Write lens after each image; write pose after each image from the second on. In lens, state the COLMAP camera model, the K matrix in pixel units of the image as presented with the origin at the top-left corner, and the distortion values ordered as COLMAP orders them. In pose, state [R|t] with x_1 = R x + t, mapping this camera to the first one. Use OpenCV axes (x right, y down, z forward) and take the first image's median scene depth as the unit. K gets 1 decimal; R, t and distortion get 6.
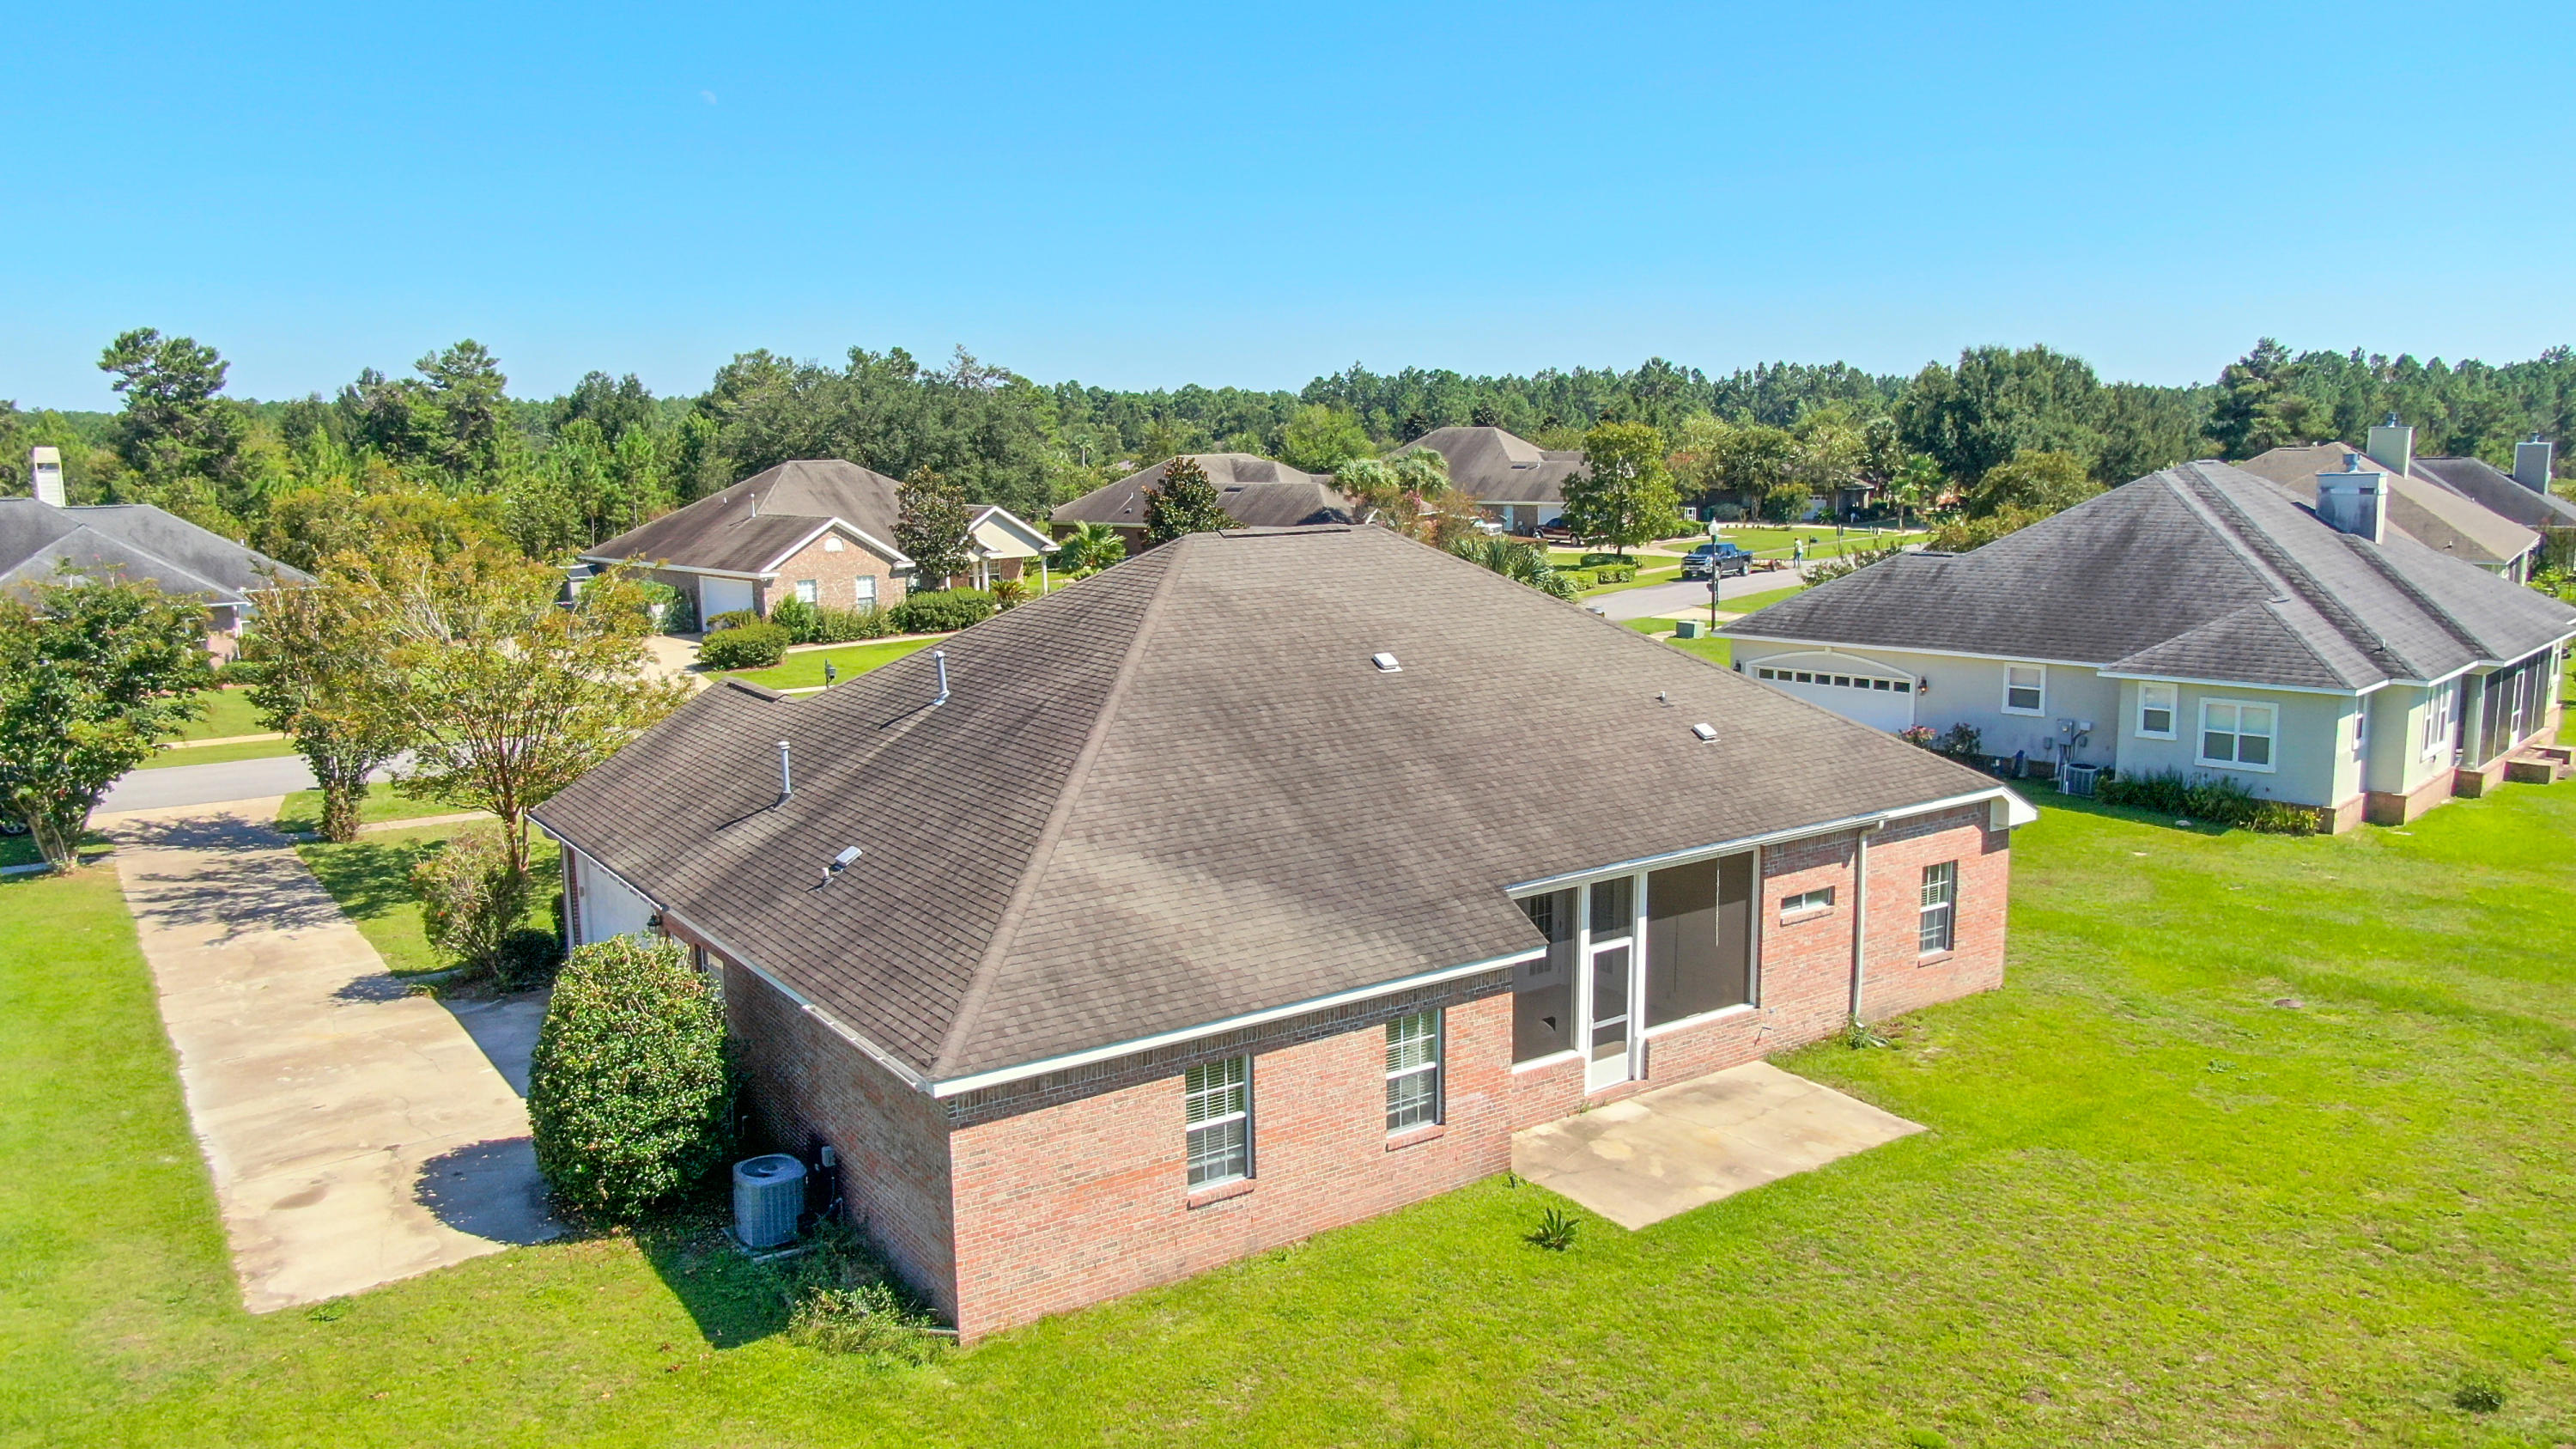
lens RADIAL K [[1840.8, 0, 1278.5], [0, 1840.8, 721.3], [0, 0, 1]] dist [-0.017948, 0.001836]
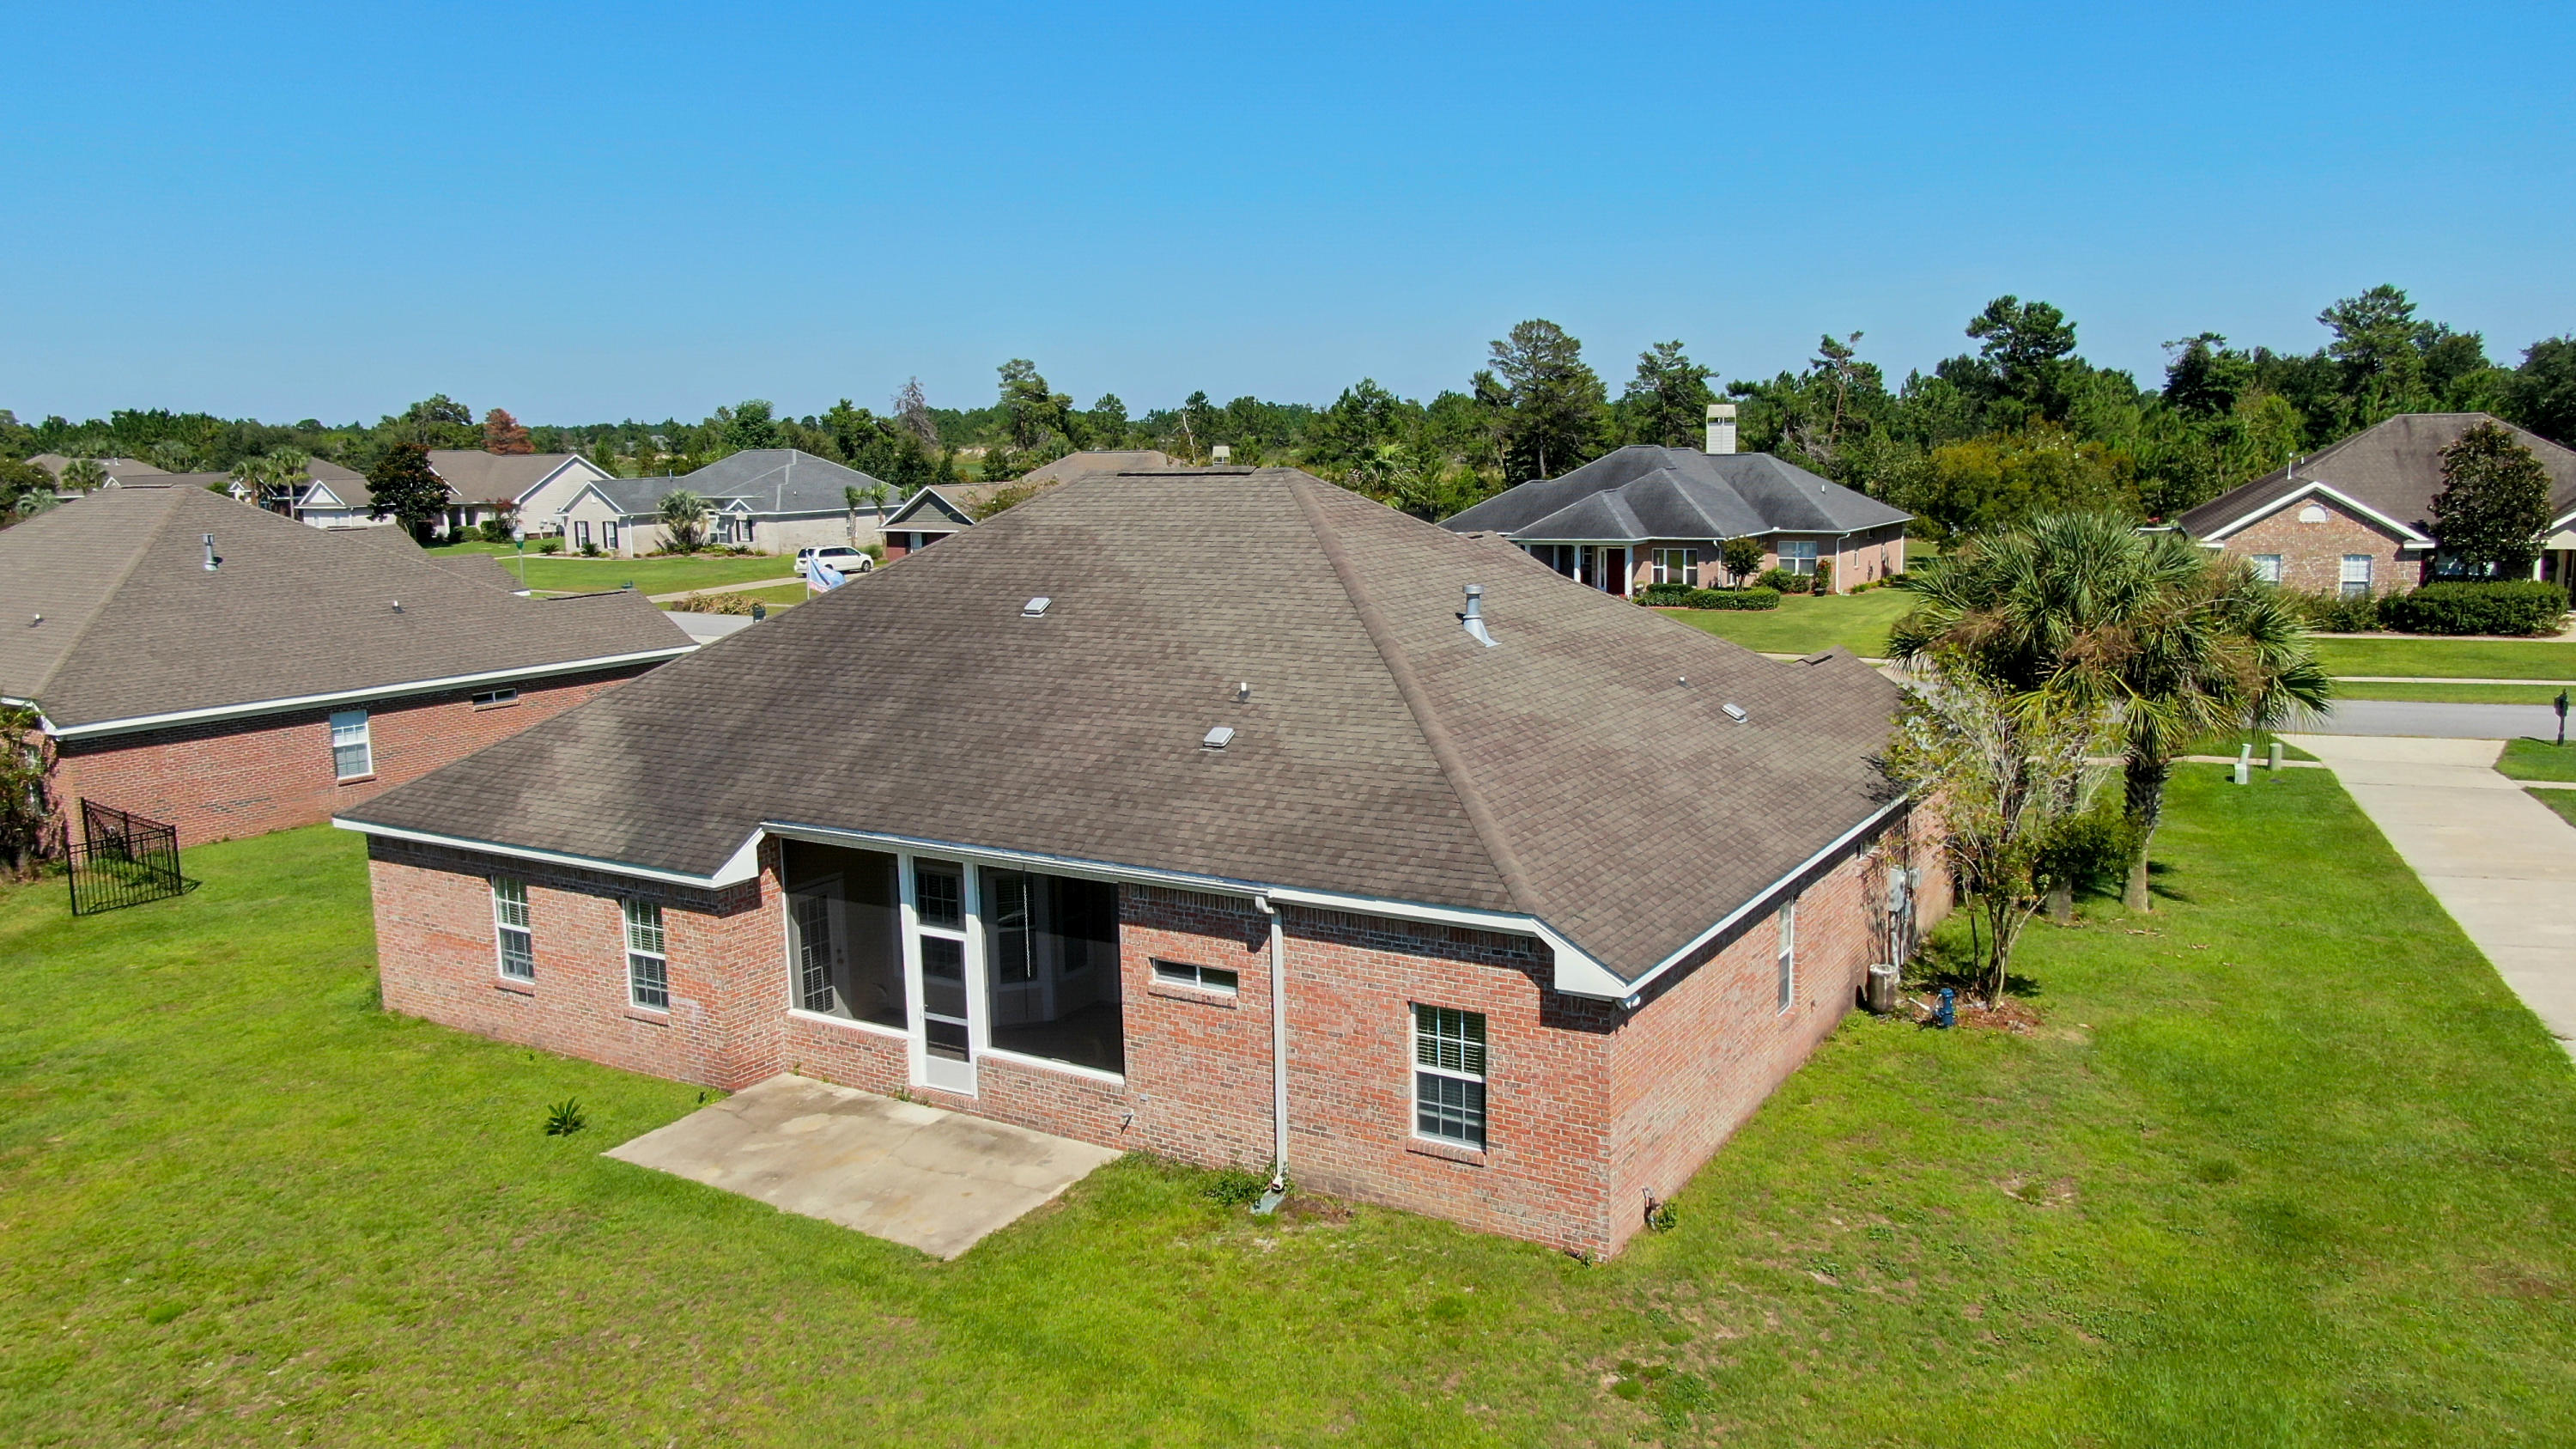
lens RADIAL K [[1840.8, 0, 1279.2], [0, 1840.8, 727.6], [0, 0, 1]] dist [-0.017948, 0.001836]
pose [[0.391435, 0.146541, -0.908463, 1.031967], [-0.125909, 0.986483, 0.104875, -0.090278], [0.911551, 0.073332, 0.404595, 0.773336]]
